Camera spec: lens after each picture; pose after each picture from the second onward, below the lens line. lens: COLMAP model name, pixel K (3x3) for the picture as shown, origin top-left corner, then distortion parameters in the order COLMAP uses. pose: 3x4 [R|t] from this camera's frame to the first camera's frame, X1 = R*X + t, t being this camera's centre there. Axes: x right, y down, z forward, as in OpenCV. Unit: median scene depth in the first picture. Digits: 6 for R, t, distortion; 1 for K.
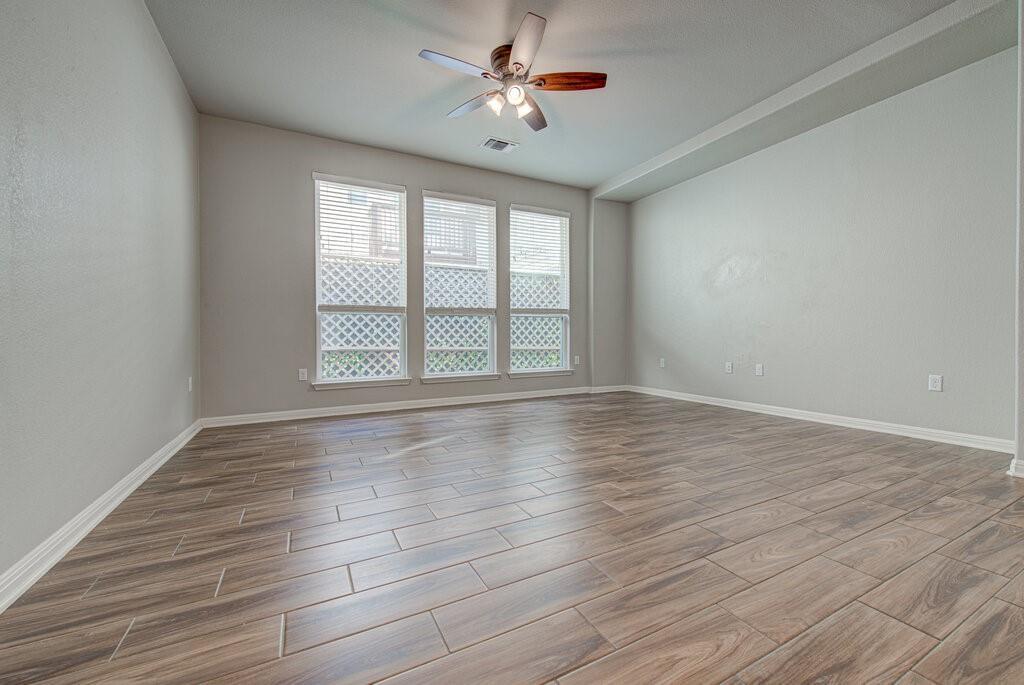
lens RADIAL K [[409.8, 0, 513.8], [0, 409.8, 347.7], [0, 0, 1]] dist [0.016894, -0.000257]
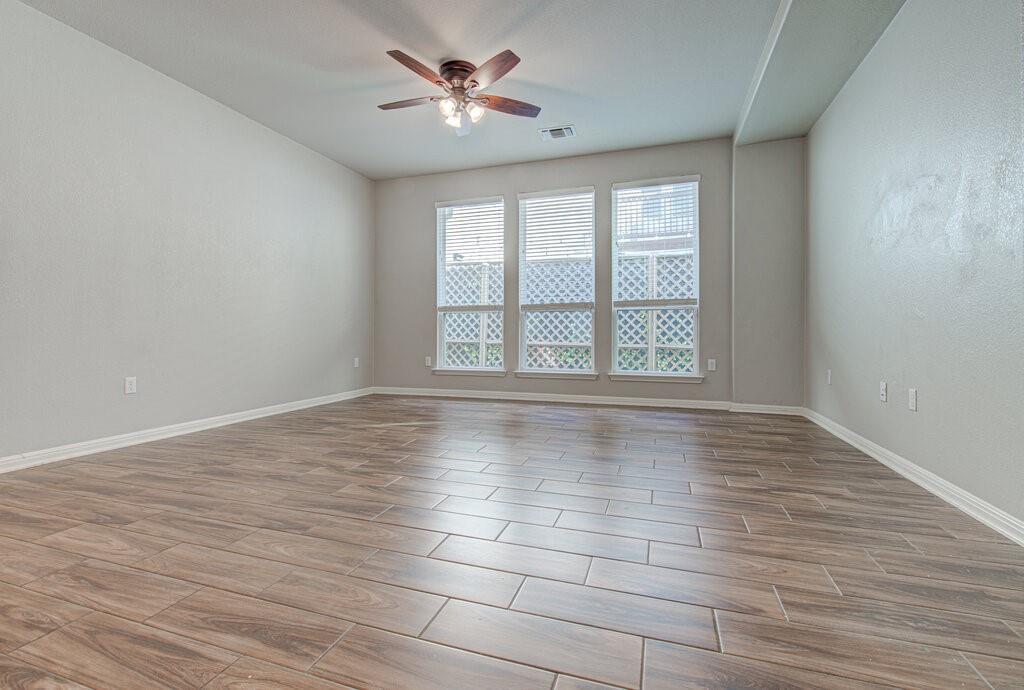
lens RADIAL K [[434.1, 0, 514.8], [0, 434.1, 337.9], [0, 0, 1]] dist [-0.010307, 0.000175]
pose [[0.693104, 0.012227, -0.720734, 0.483945], [-0.024155, 0.999689, -0.006270, -0.004340], [0.720433, 0.021755, 0.693184, 0.184063]]
